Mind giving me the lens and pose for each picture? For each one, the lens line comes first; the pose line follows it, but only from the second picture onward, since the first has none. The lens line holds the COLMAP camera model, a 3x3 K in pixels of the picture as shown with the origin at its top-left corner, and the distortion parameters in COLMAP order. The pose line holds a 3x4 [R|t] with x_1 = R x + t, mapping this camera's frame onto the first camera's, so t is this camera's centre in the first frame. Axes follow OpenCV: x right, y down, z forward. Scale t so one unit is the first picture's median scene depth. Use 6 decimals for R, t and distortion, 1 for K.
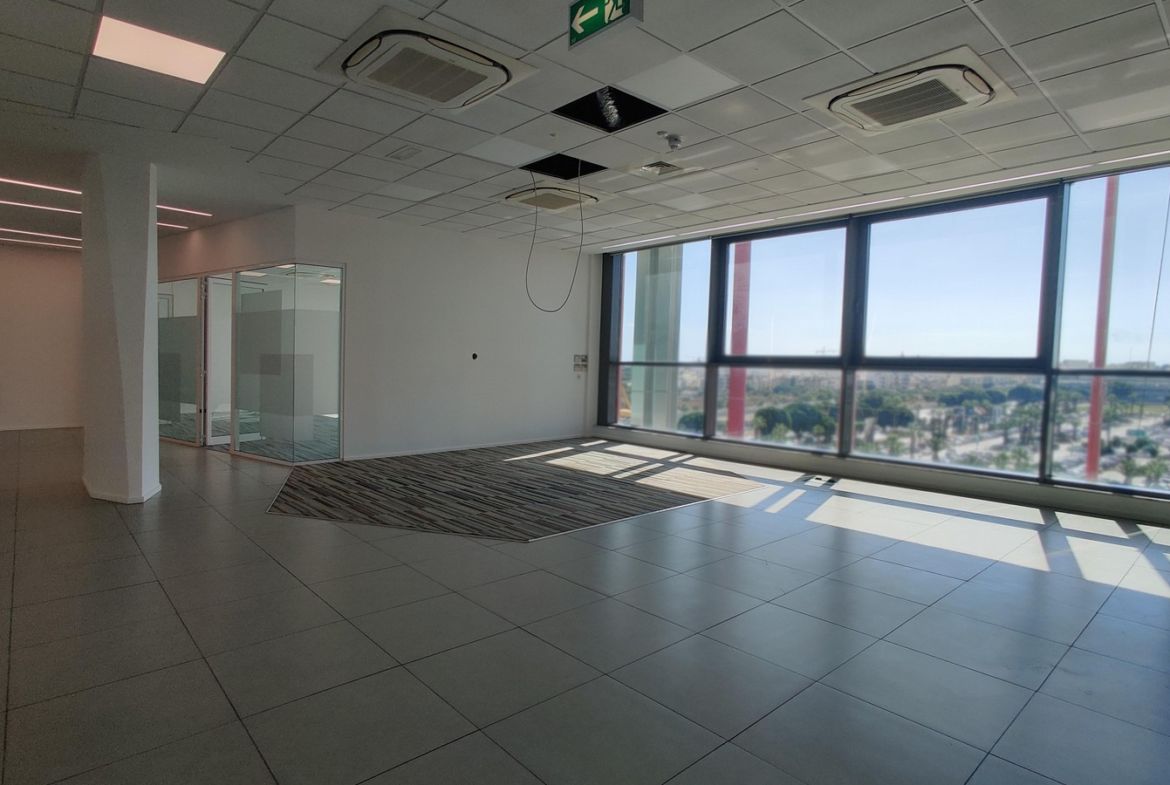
lens RADIAL K [[624.9, 0, 585.2], [0, 624.9, 390.6], [0, 0, 1]] dist [0.003228, -0.002527]
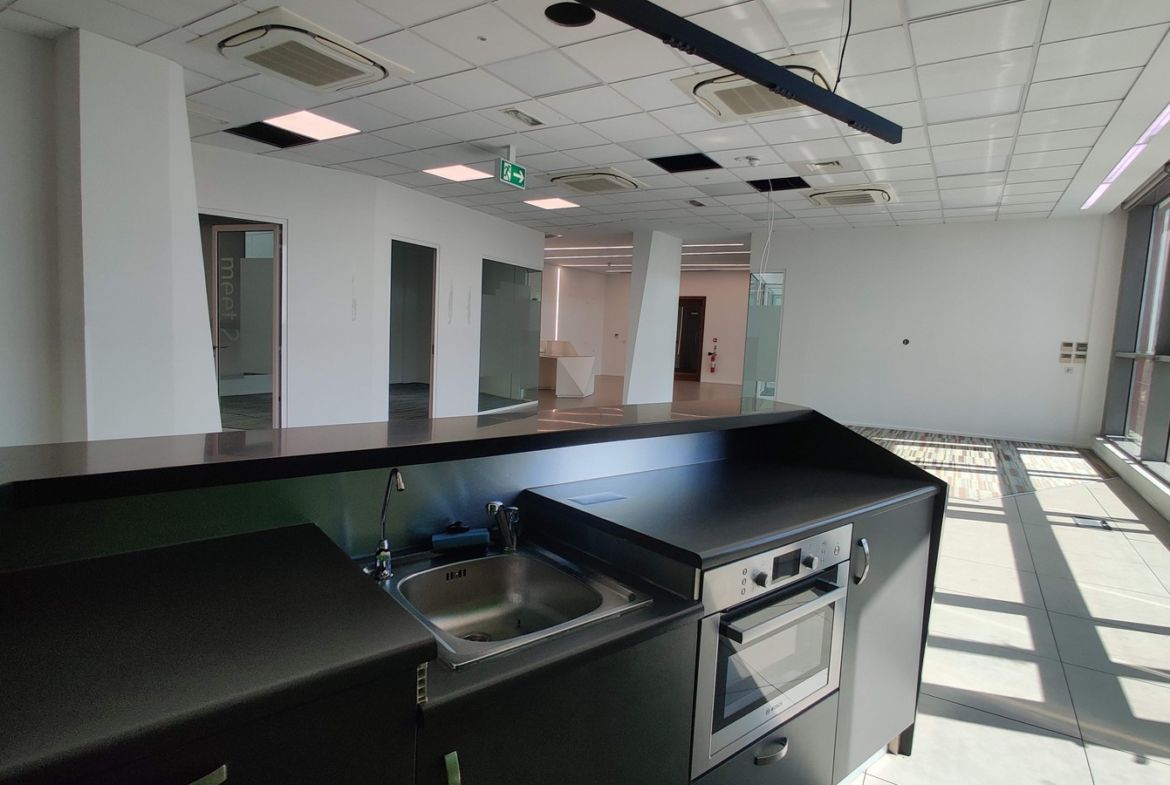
lens RADIAL K [[624.9, 0, 590.0], [0, 624.9, 396.4], [0, 0, 1]] dist [0.003228, -0.002527]
pose [[0.286807, 0.094673, -0.953299, 1.012990], [-0.070732, 0.994481, 0.077482, -0.011183], [0.955374, 0.045207, 0.291920, 0.295386]]
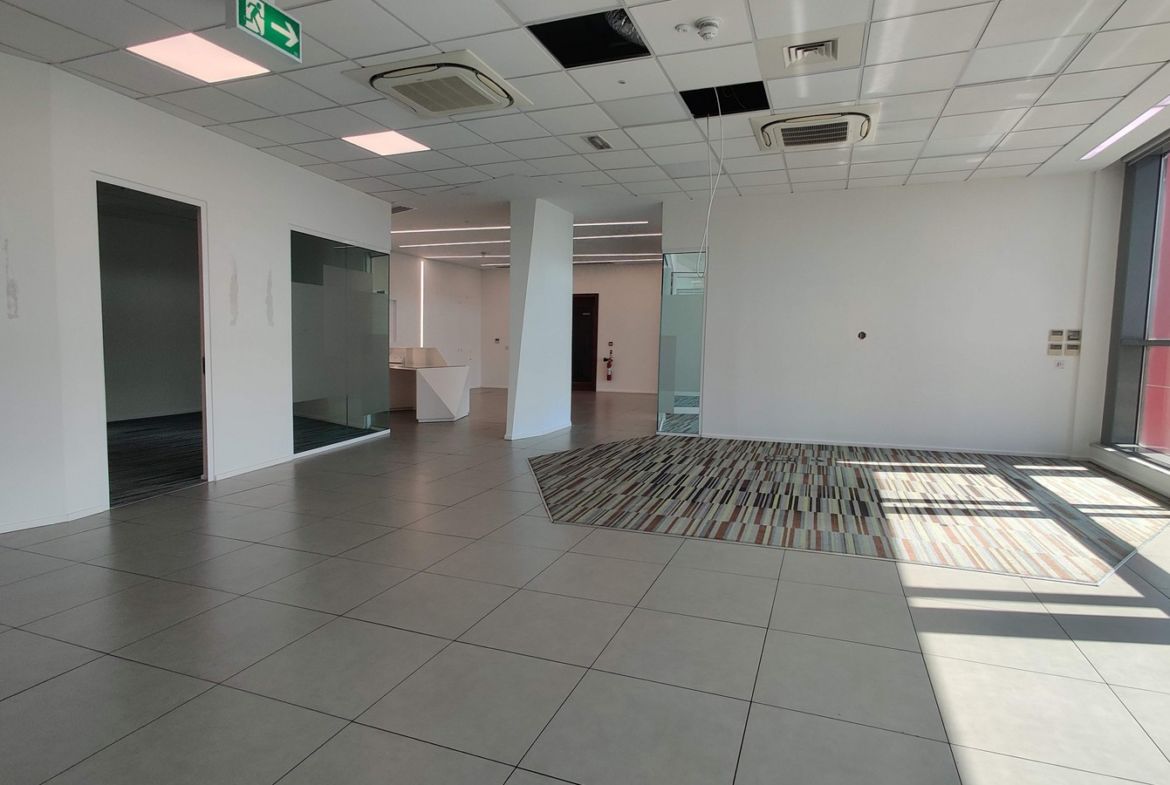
lens RADIAL K [[624.9, 0, 586.9], [0, 624.9, 390.6], [0, 0, 1]] dist [0.003228, -0.002527]
pose [[0.454305, 0.058694, -0.888910, 0.600156], [-0.038992, 0.998181, 0.045981, -0.008479], [0.889992, 0.013771, 0.455768, 0.451592]]
